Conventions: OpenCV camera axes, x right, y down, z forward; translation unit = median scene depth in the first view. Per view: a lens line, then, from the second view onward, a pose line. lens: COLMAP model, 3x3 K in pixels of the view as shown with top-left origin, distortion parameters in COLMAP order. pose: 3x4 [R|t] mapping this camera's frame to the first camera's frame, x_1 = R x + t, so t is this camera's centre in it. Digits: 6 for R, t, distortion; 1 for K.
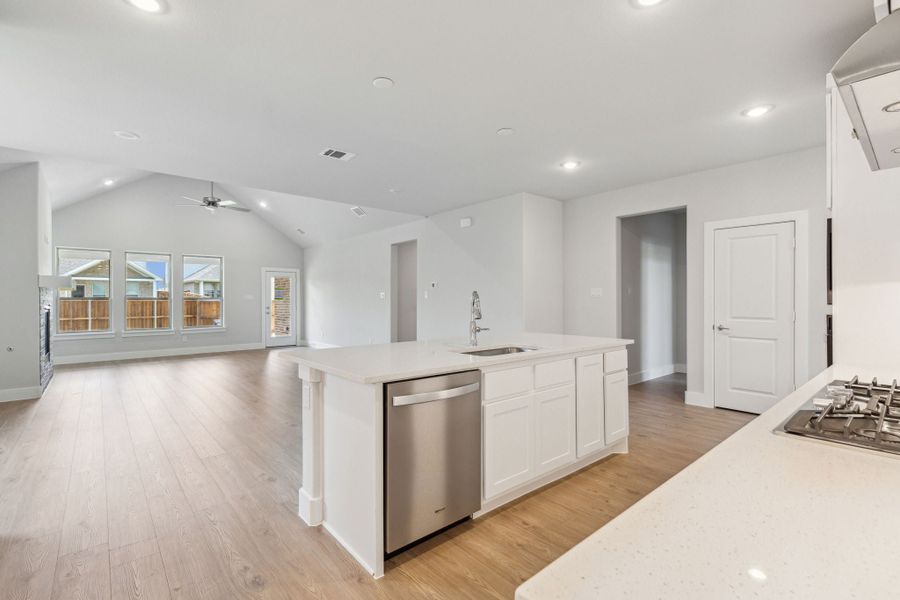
lens RADIAL K [[400.1, 0, 448.4], [0, 400.1, 310.3], [0, 0, 1]] dist [0.002145, 0.000124]
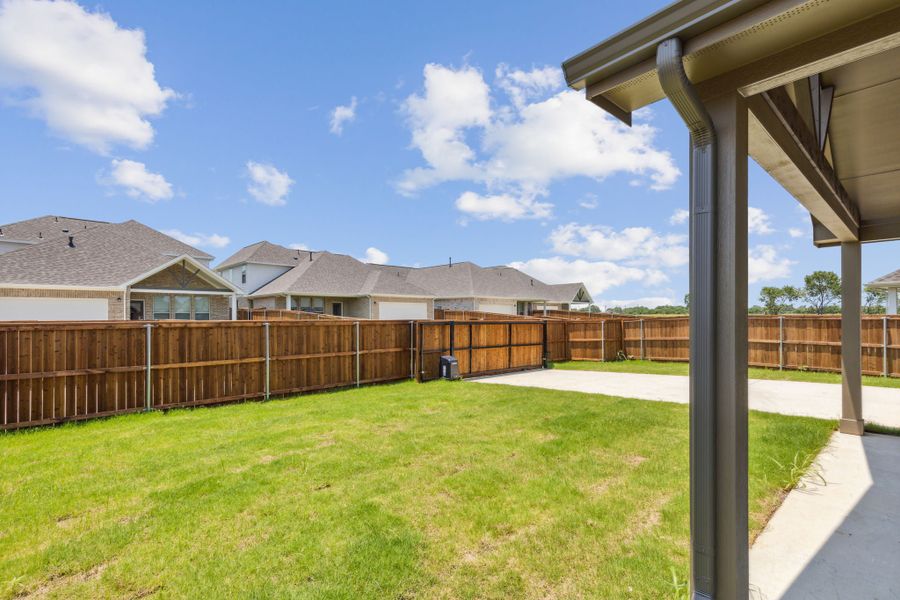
lens RADIAL K [[406.1, 0, 444.9], [0, 406.1, 328.5], [0, 0, 1]] dist [0.000911, -0.000092]
pose [[0.999978, -0.002458, 0.006214, -0.669633], [0.002446, 0.999995, 0.001848, -0.020052], [-0.006218, -0.001833, 0.999979, 0.473545]]
